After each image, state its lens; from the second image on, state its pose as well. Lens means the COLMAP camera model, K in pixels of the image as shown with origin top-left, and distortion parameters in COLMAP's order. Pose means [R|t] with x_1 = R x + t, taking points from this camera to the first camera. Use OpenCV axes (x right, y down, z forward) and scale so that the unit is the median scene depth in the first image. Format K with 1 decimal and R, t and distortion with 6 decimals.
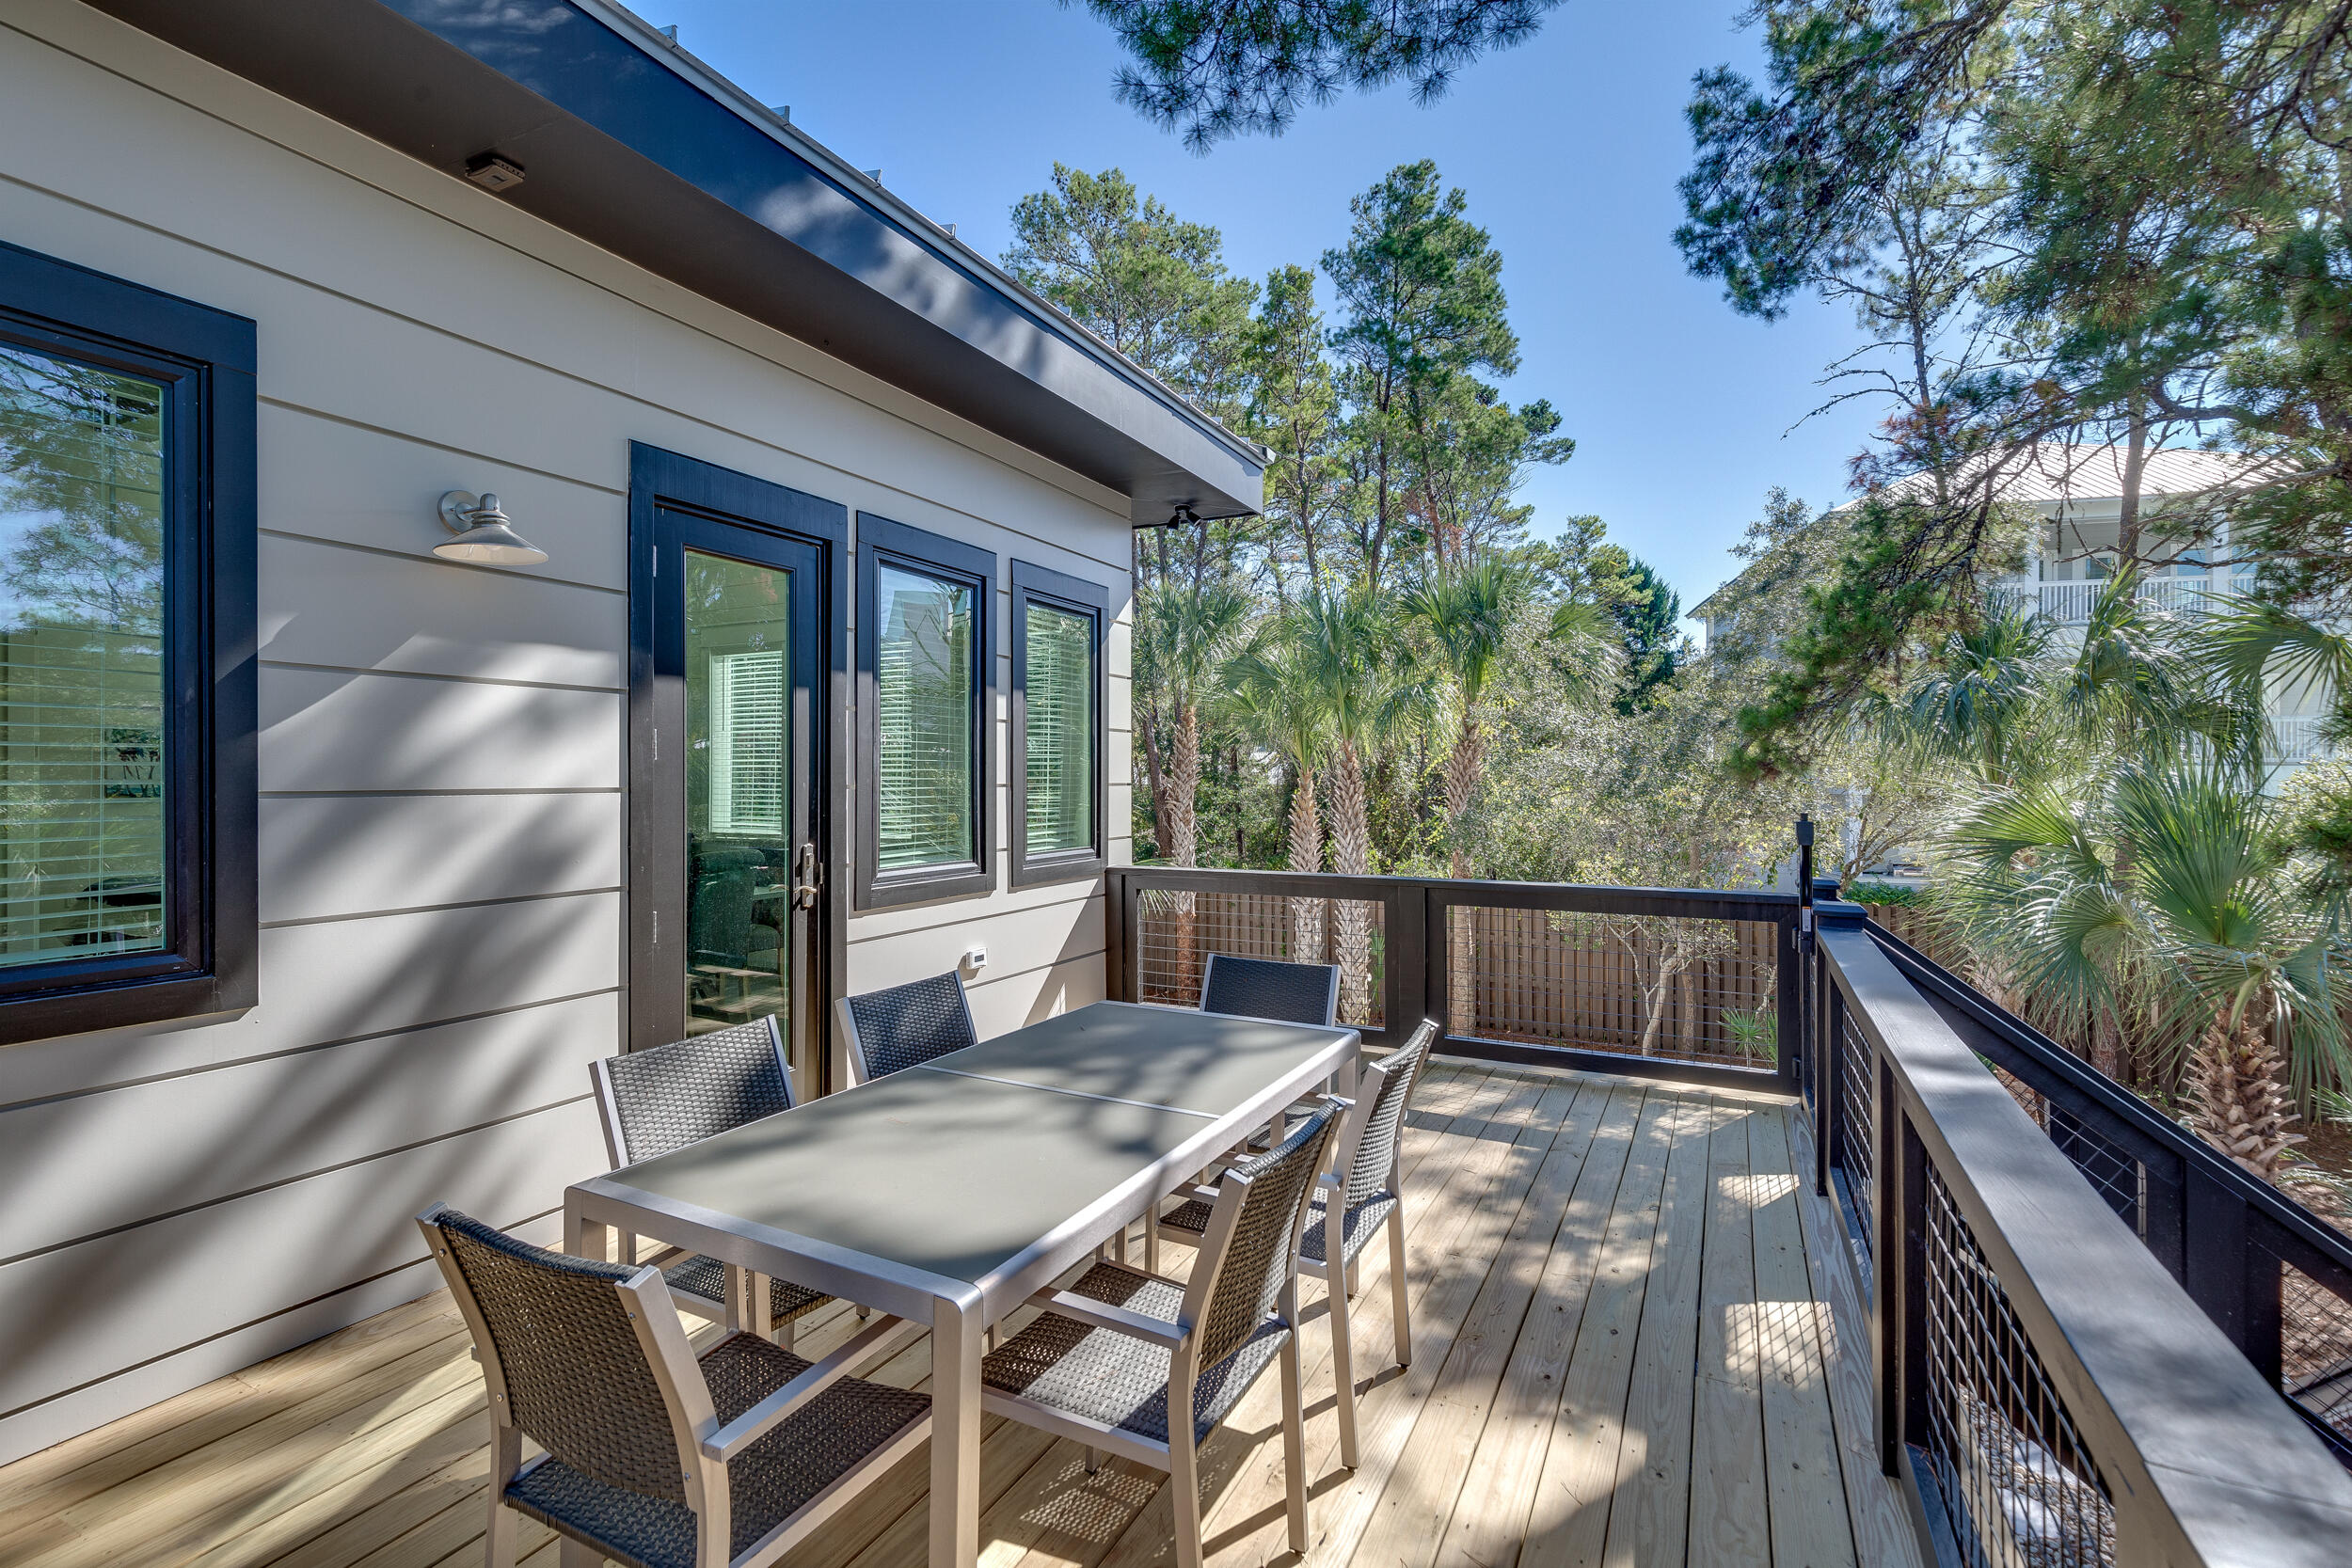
lens RADIAL K [[1031.4, 0, 1176.0], [0, 1031.4, 784.0], [0, 0, 1]] dist [0.009297, -0.000092]
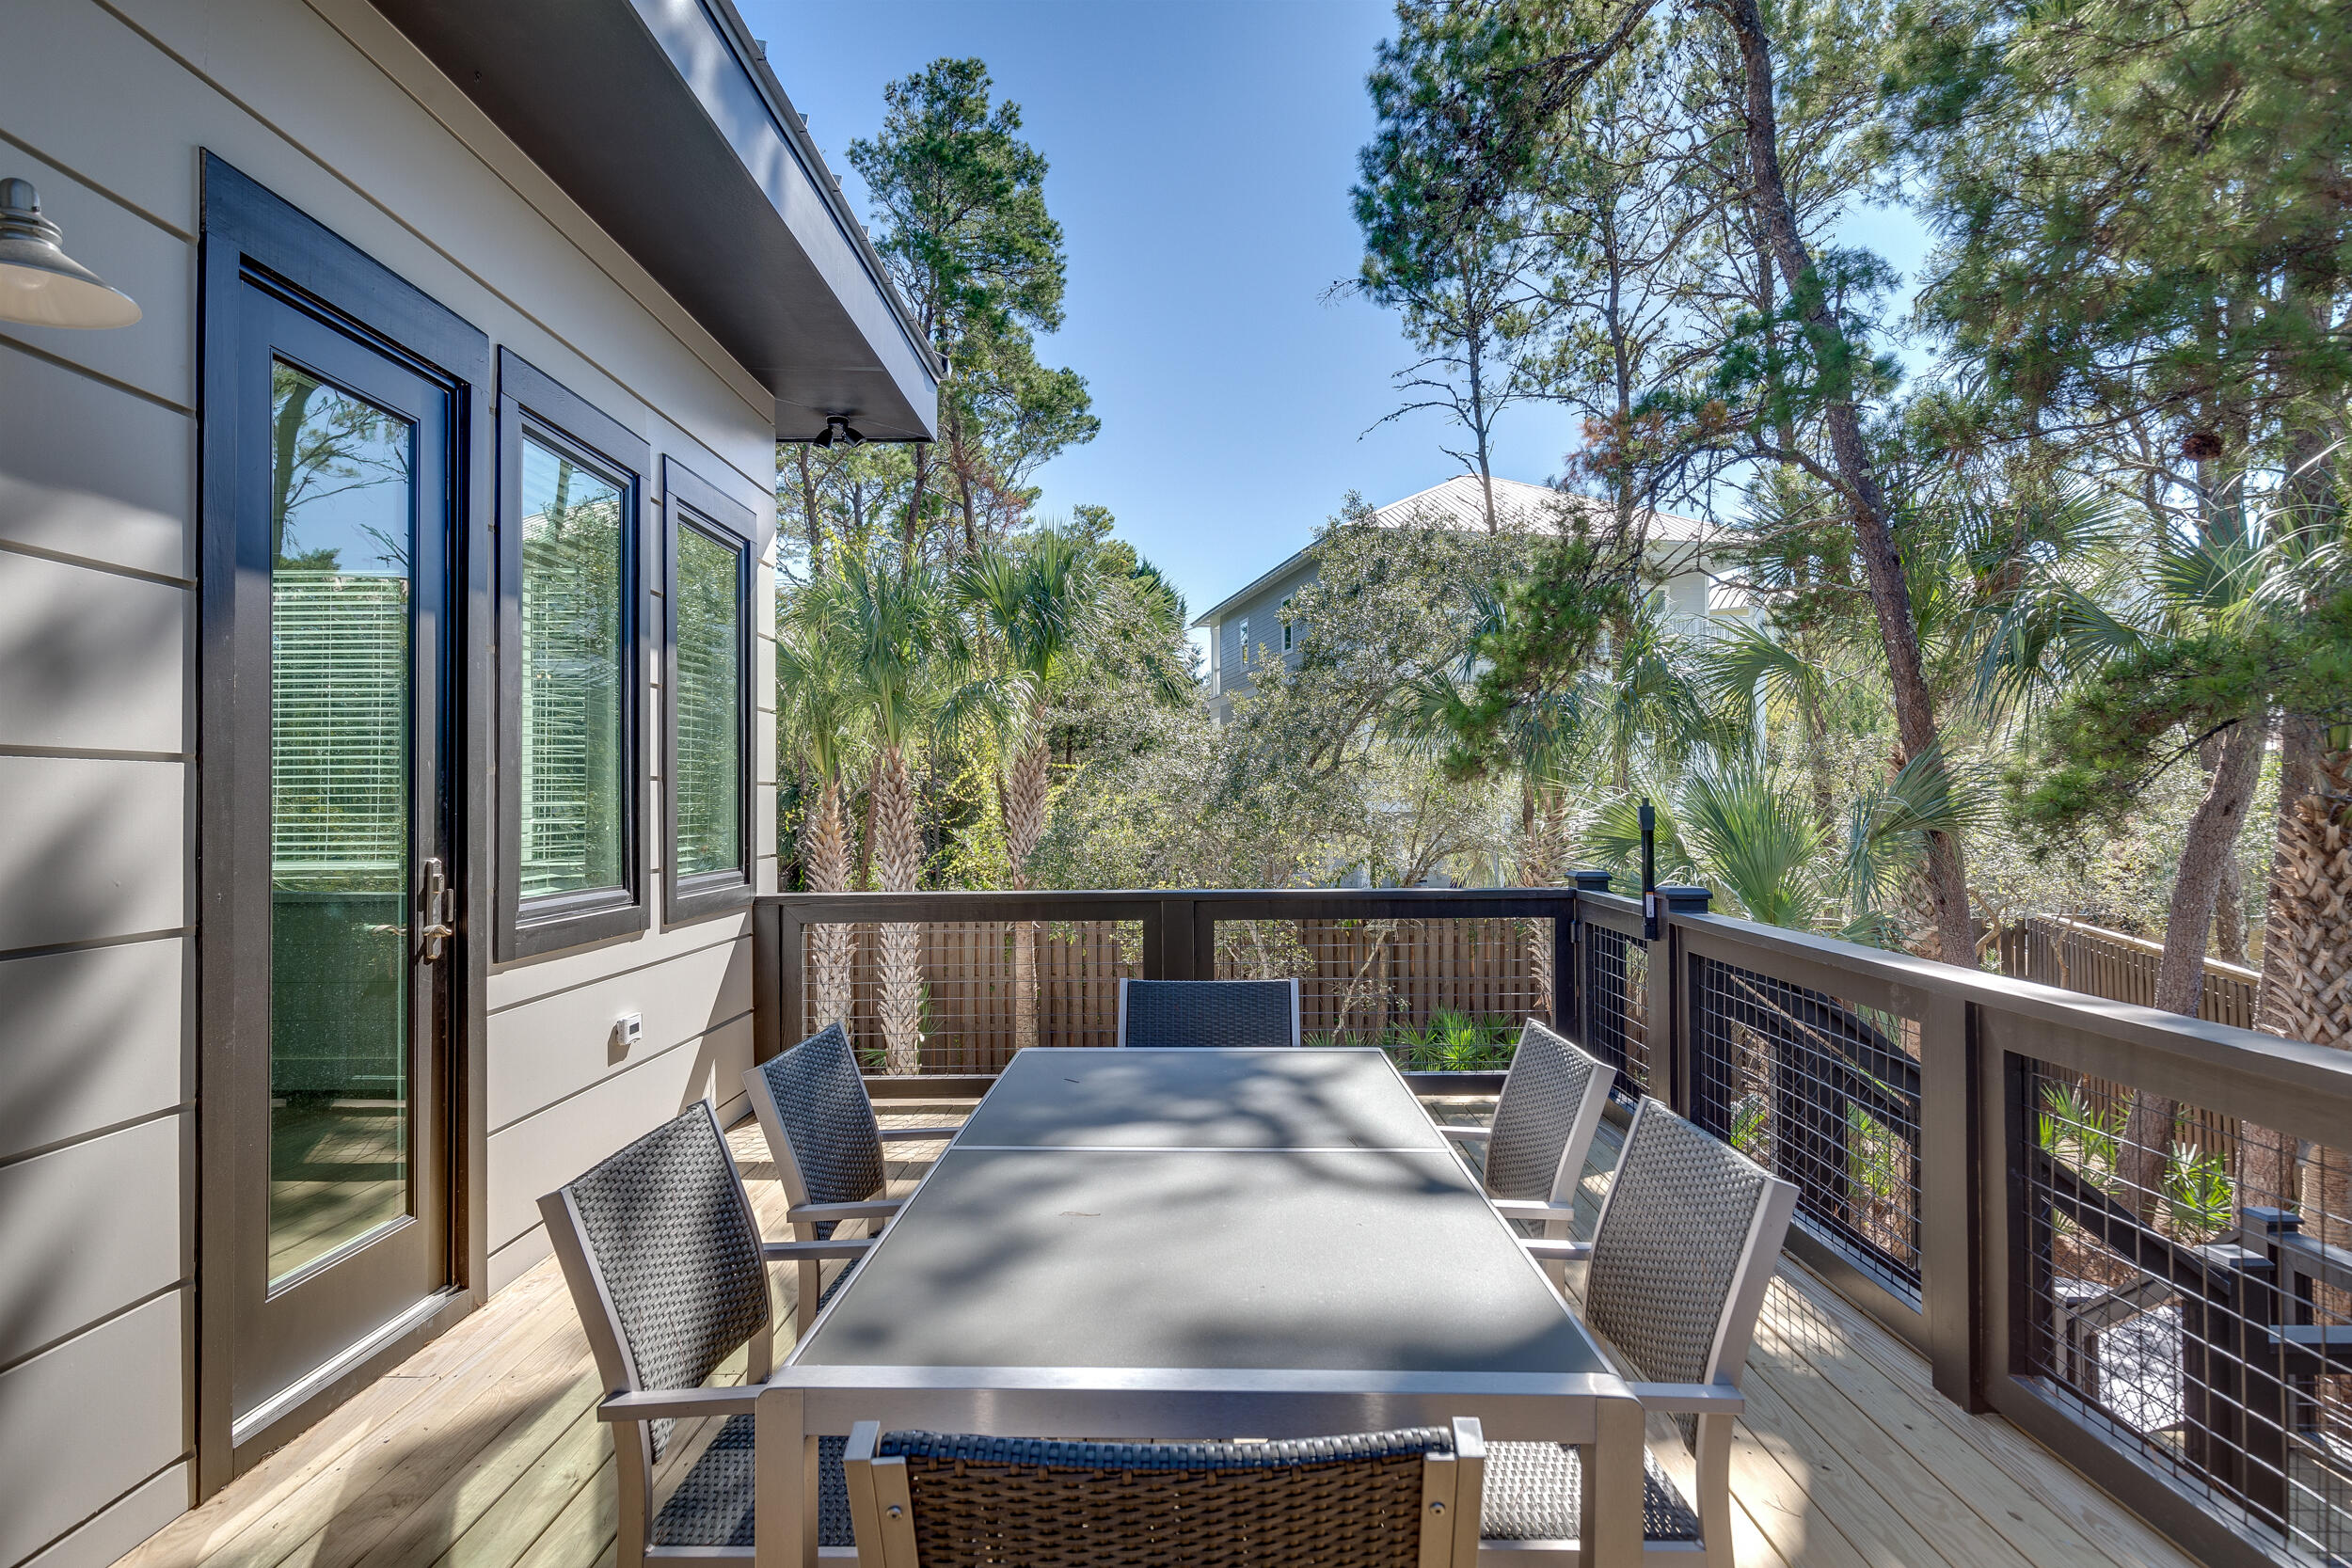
lens RADIAL K [[1253.9, 0, 1176.0], [0, 1253.9, 784.0], [0, 0, 1]] dist [0.000348, -0.000588]
pose [[0.889869, 0.002069, 0.456211, -0.191973], [0.008160, 0.999758, -0.020452, 0.020409], [-0.456143, 0.021922, 0.889637, 0.072880]]
